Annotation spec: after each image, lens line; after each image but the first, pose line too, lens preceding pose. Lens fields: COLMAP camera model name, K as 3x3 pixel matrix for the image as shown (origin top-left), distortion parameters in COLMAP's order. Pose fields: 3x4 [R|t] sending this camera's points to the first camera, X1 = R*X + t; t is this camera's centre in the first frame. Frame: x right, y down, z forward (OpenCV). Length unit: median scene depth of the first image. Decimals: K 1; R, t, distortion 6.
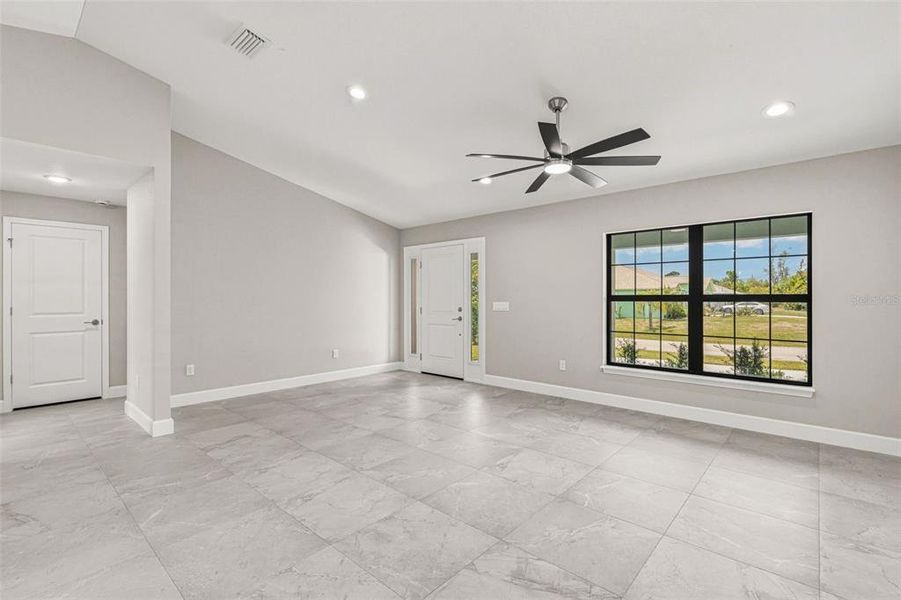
lens RADIAL K [[412.0, 0, 448.9], [0, 412.0, 295.9], [0, 0, 1]] dist [-0.004062, -0.000205]
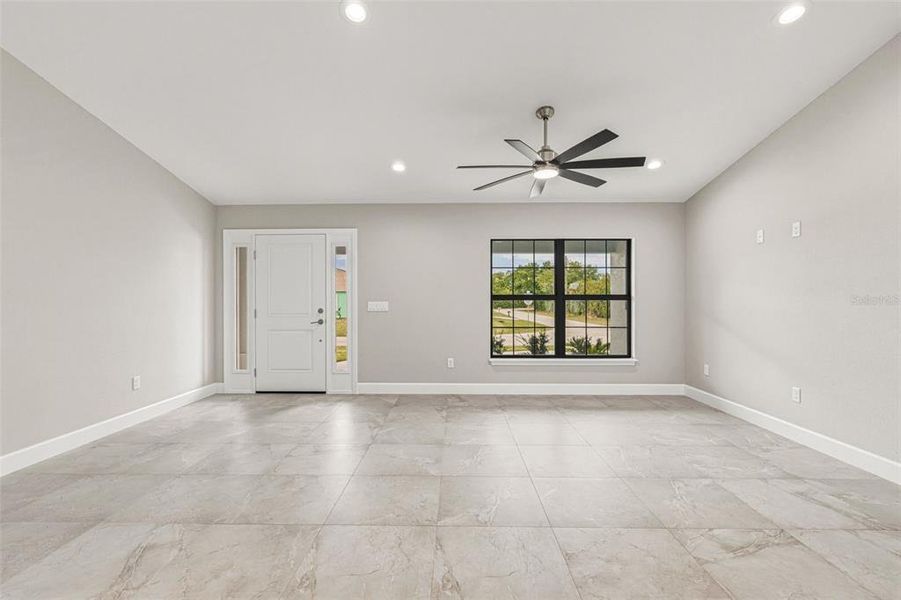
lens RADIAL K [[403.8, 0, 448.9], [0, 403.8, 297.4], [0, 0, 1]] dist [-0.004467, 0.000356]
pose [[0.754651, 0.003388, 0.656118, -0.474887], [-0.003352, 0.999994, -0.001308, 0.008370], [-0.656118, -0.001212, 0.754657, 0.297860]]
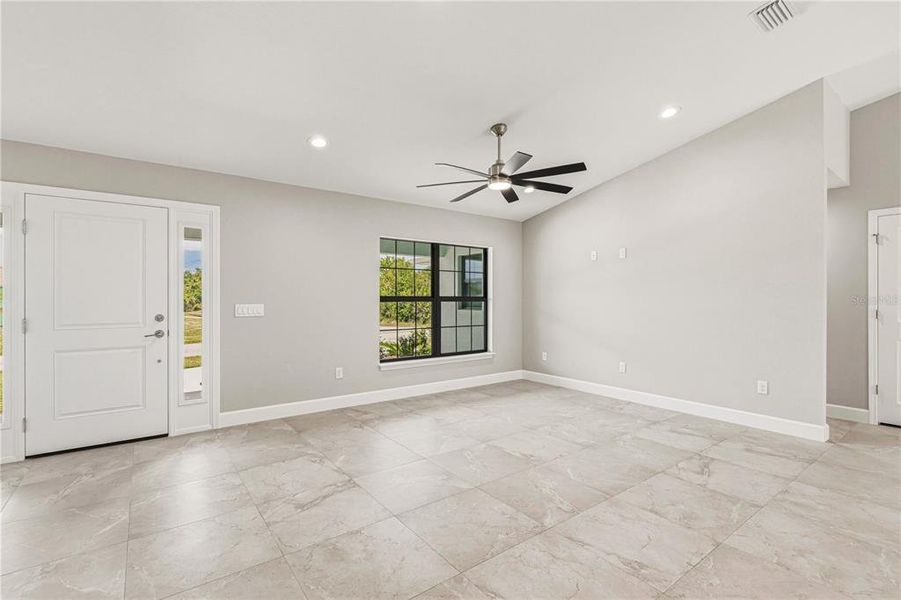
lens RADIAL K [[412.0, 0, 448.9], [0, 412.0, 295.9], [0, 0, 1]] dist [-0.004062, -0.000205]
pose [[0.196469, 0.007215, 0.980483, -0.694528], [-0.007104, 0.999957, -0.005934, 0.002944], [-0.980484, -0.005799, 0.196512, 0.716497]]
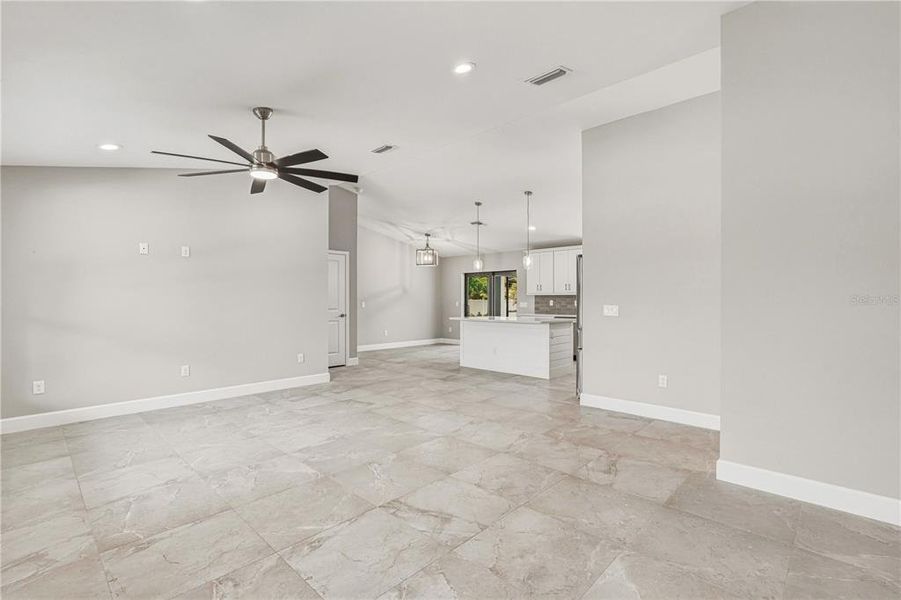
lens RADIAL K [[412.0, 0, 448.9], [0, 412.0, 295.9], [0, 0, 1]] dist [-0.004062, -0.000205]
pose [[-0.999418, 0.001854, 0.034059, -0.186124], [0.001367, 0.999897, -0.014318, 0.008704], [-0.034082, -0.014263, -0.999317, 1.584710]]
